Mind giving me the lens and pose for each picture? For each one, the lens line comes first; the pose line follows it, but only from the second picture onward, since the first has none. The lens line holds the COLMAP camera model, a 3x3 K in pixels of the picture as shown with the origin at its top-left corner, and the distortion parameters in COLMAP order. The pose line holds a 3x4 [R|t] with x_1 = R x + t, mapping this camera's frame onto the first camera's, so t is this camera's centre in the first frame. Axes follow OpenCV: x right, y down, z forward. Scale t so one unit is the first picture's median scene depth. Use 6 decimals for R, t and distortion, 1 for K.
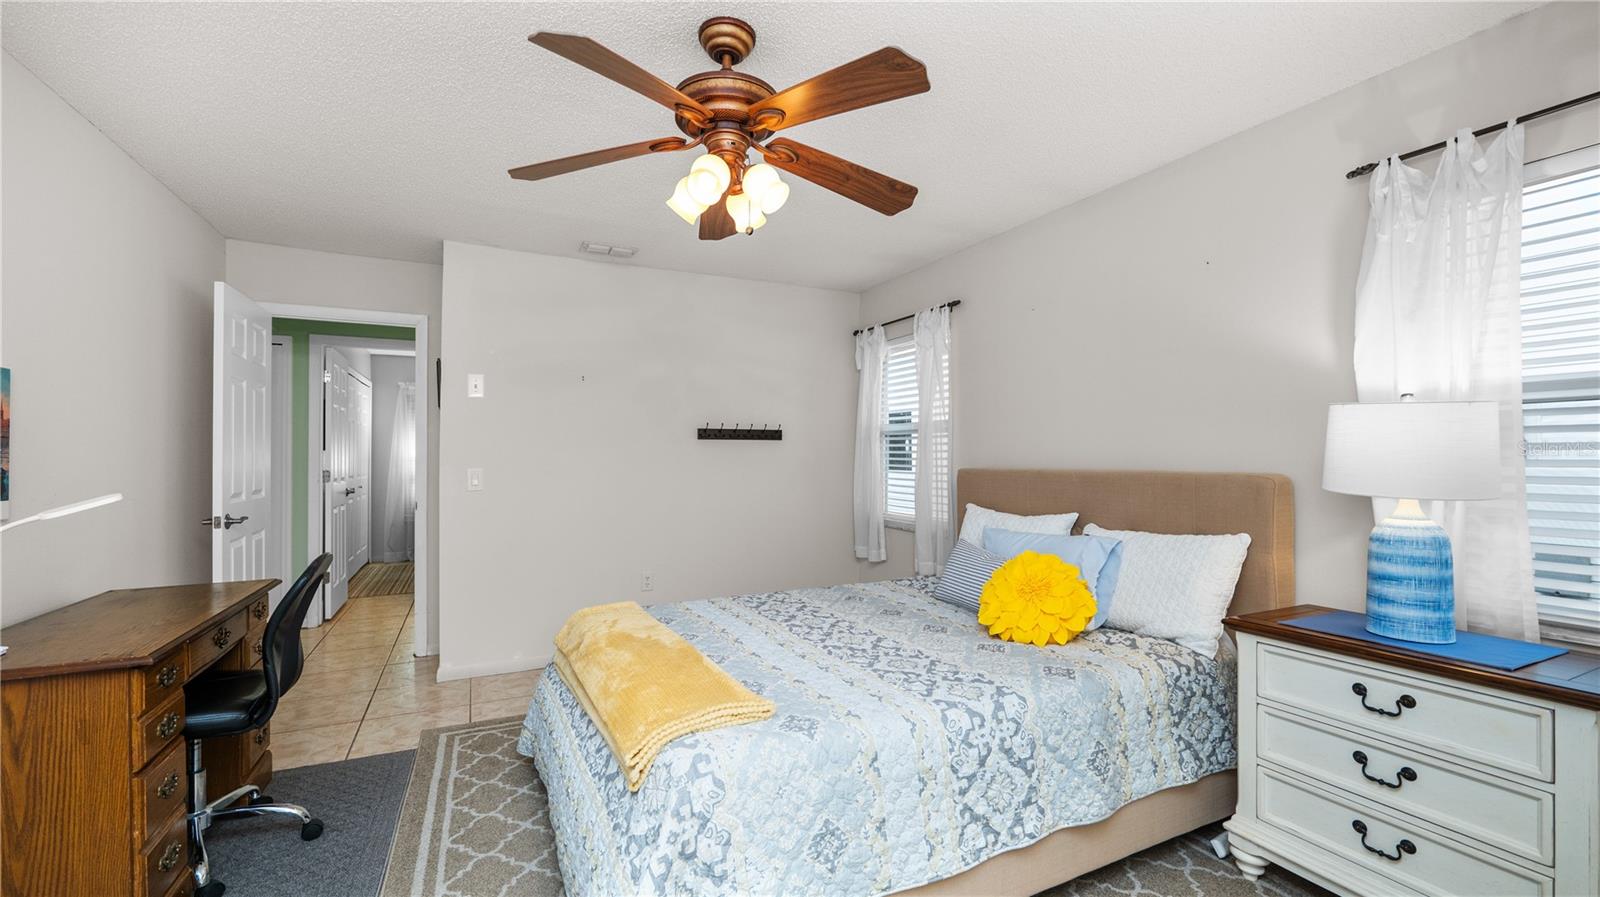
lens RADIAL K [[654.3, 0, 802.4], [0, 654.3, 452.2], [0, 0, 1]] dist [-0.013946, 0.000489]
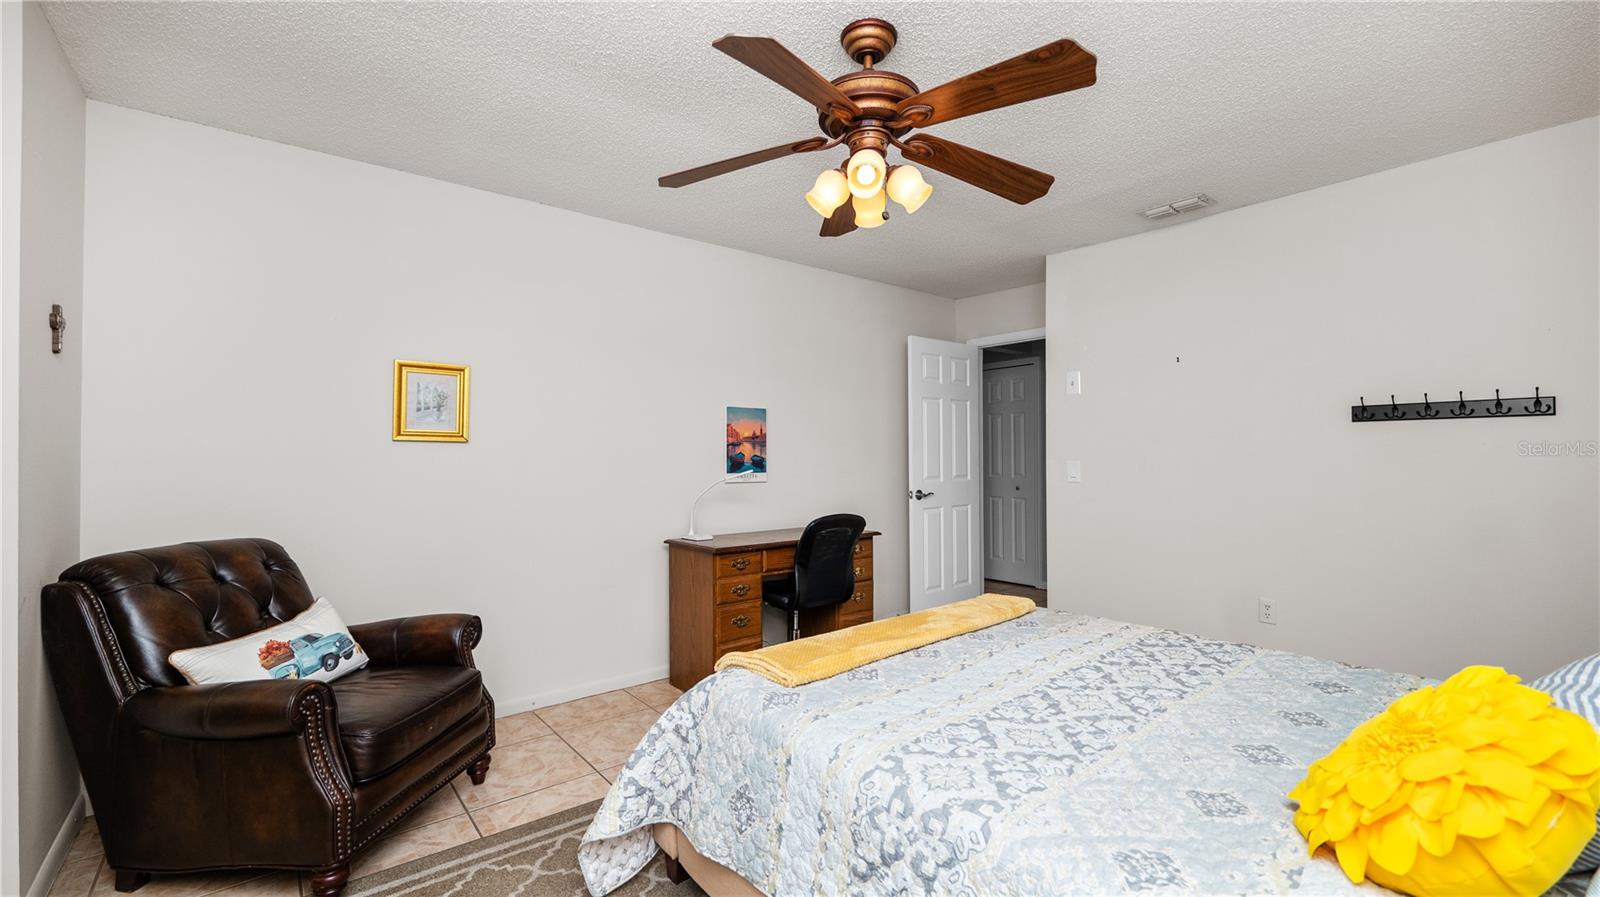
lens RADIAL K [[652.9, 0, 797.2], [0, 652.9, 448.4], [0, 0, 1]] dist [-0.011260, 0.000530]
pose [[0.224824, -0.010878, -0.974339, 0.759201], [0.009596, 0.999914, -0.008949, 0.017294], [0.974352, -0.007338, 0.224909, 0.584656]]
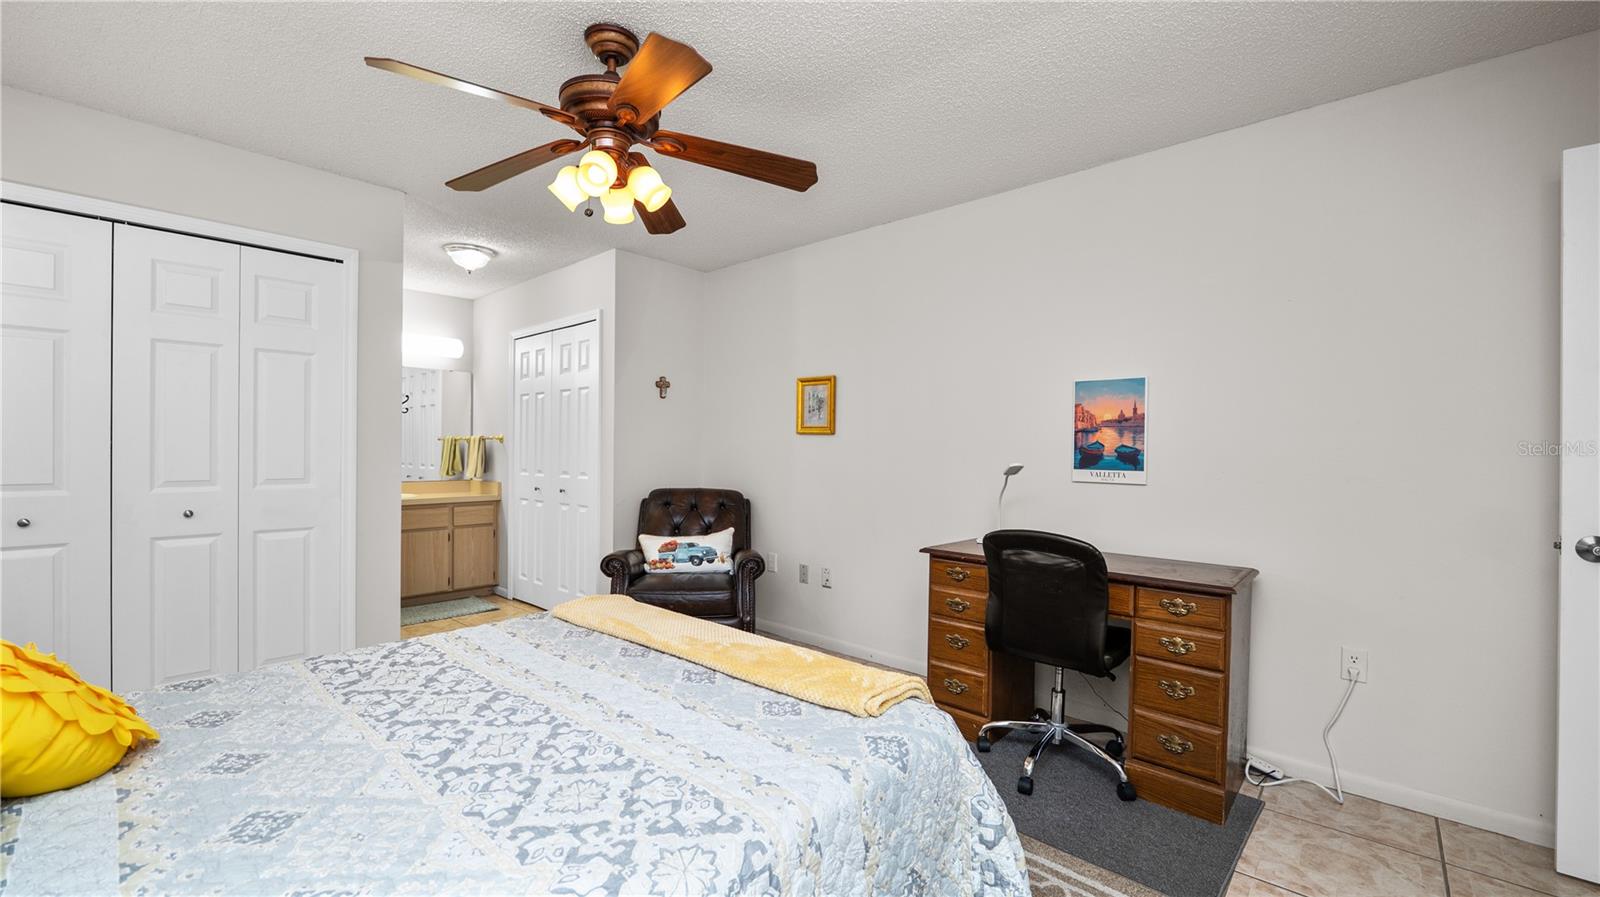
lens RADIAL K [[657.5, 0, 797.1], [0, 657.5, 446.9], [0, 0, 1]] dist [0.000776, 0.000175]
pose [[-0.930985, -0.013690, -0.364801, -0.011057], [-0.009287, 0.999861, -0.013822, 0.046689], [0.364940, -0.009480, -0.930983, 1.907246]]
